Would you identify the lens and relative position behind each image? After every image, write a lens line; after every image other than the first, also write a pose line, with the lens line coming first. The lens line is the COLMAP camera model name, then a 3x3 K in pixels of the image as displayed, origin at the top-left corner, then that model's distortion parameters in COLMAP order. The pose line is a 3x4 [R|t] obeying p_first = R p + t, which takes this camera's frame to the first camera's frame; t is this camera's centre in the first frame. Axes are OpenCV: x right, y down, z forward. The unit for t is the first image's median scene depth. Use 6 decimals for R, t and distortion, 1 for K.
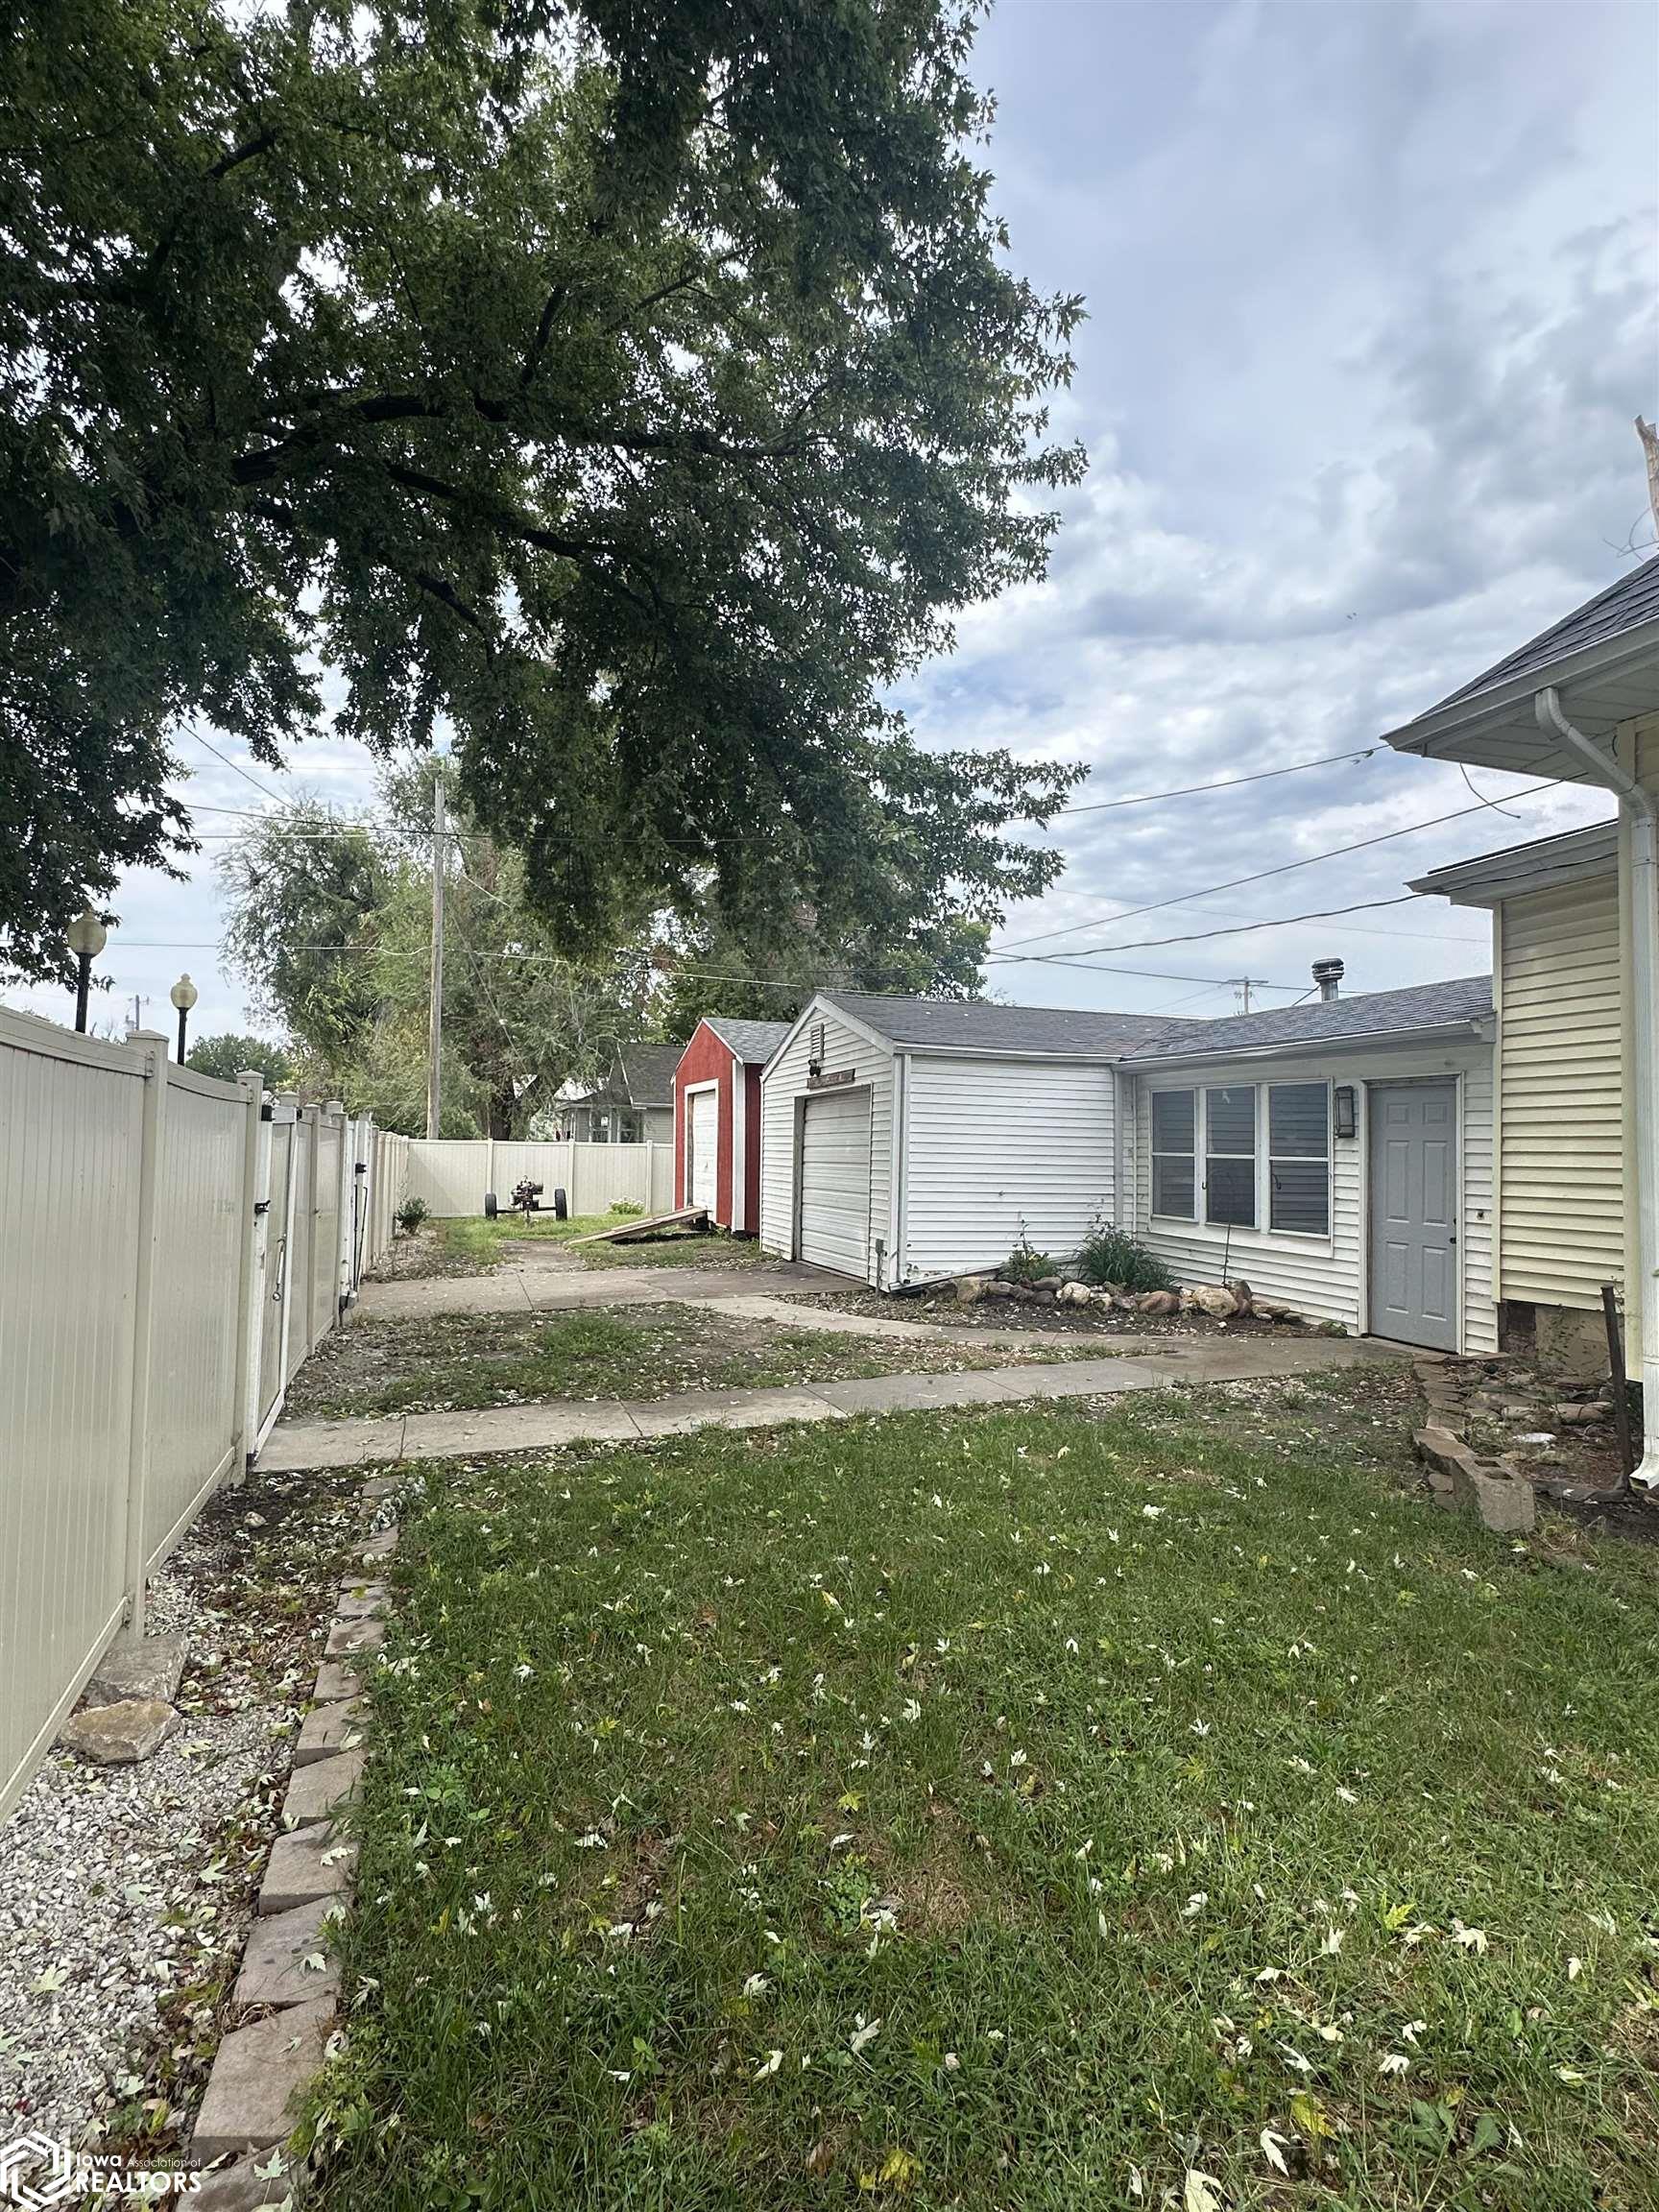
lens RADIAL K [[1092.9, 0, 829.5], [0, 1092.9, 1106.0], [0, 0, 1]] dist [-0.182287, -0.000064]
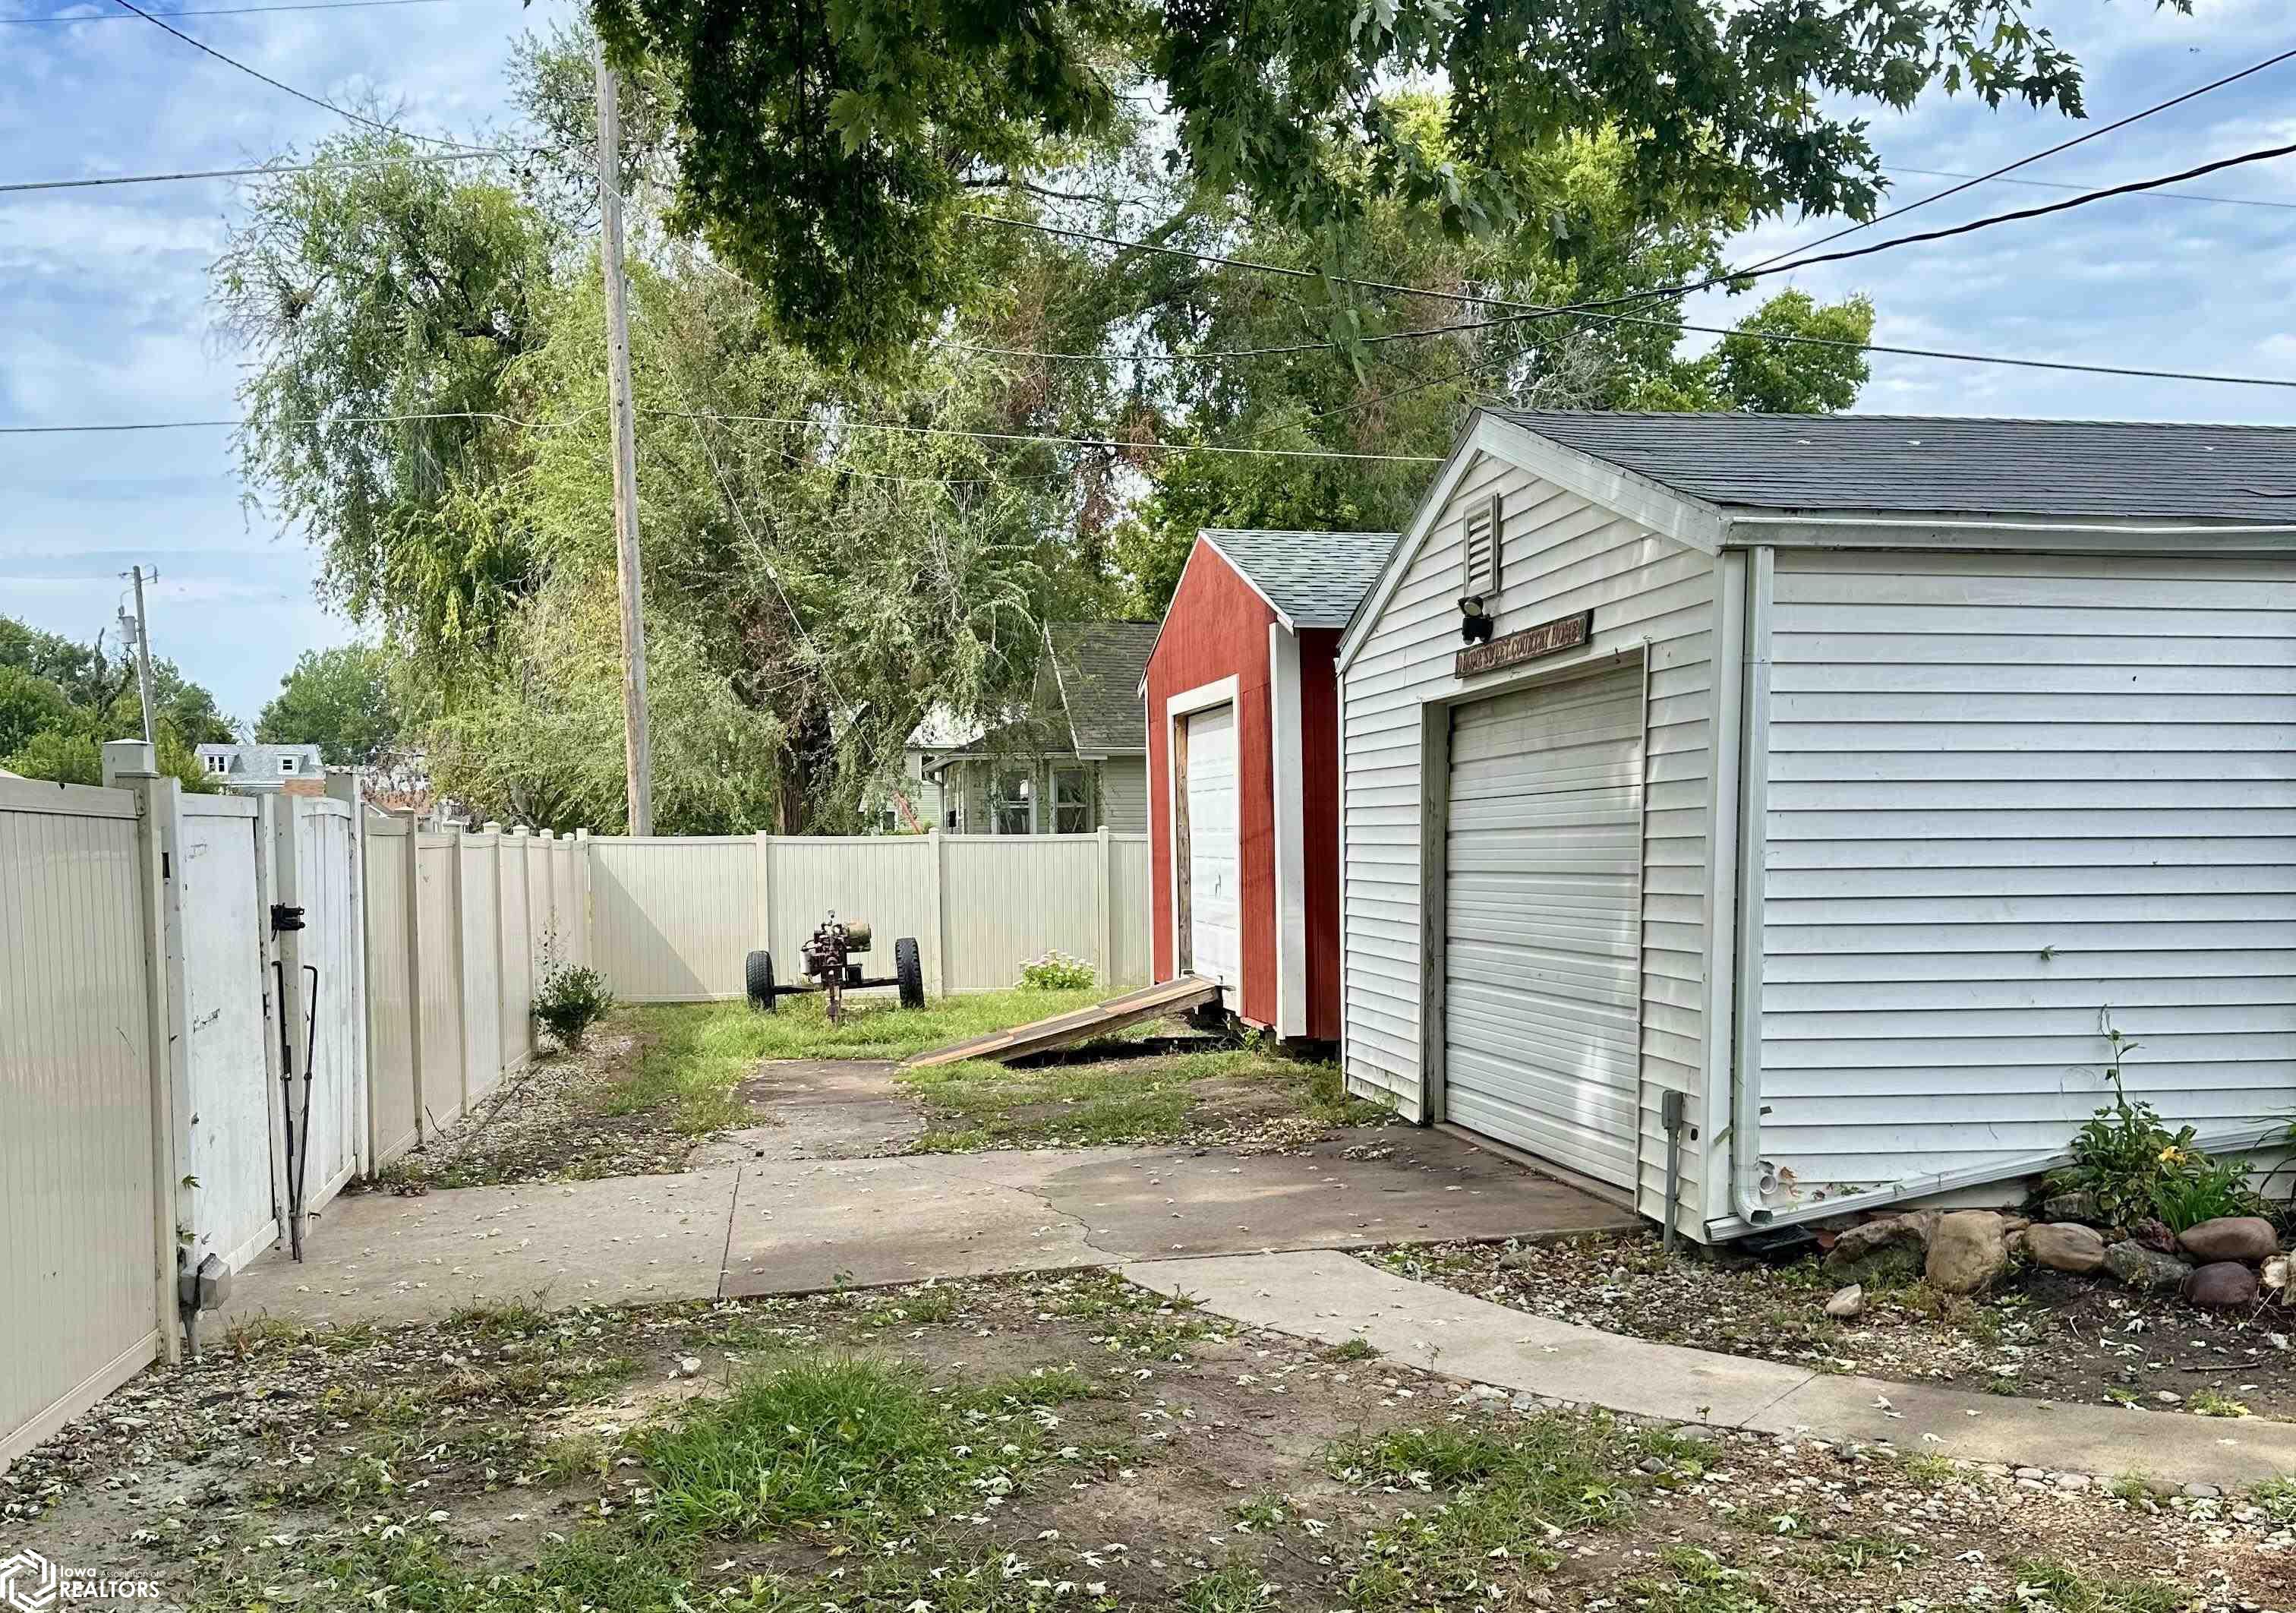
lens RADIAL K [[2137.0, 0, 1145.7], [0, 2137.0, 984.3], [0, 0, 1]] dist [0.220898, -0.351160]
pose [[0.986731, -0.013651, -0.161791, -0.005598], [0.030961, 0.993995, 0.104956, 0.005924], [0.159386, -0.108573, 0.981228, 0.182336]]
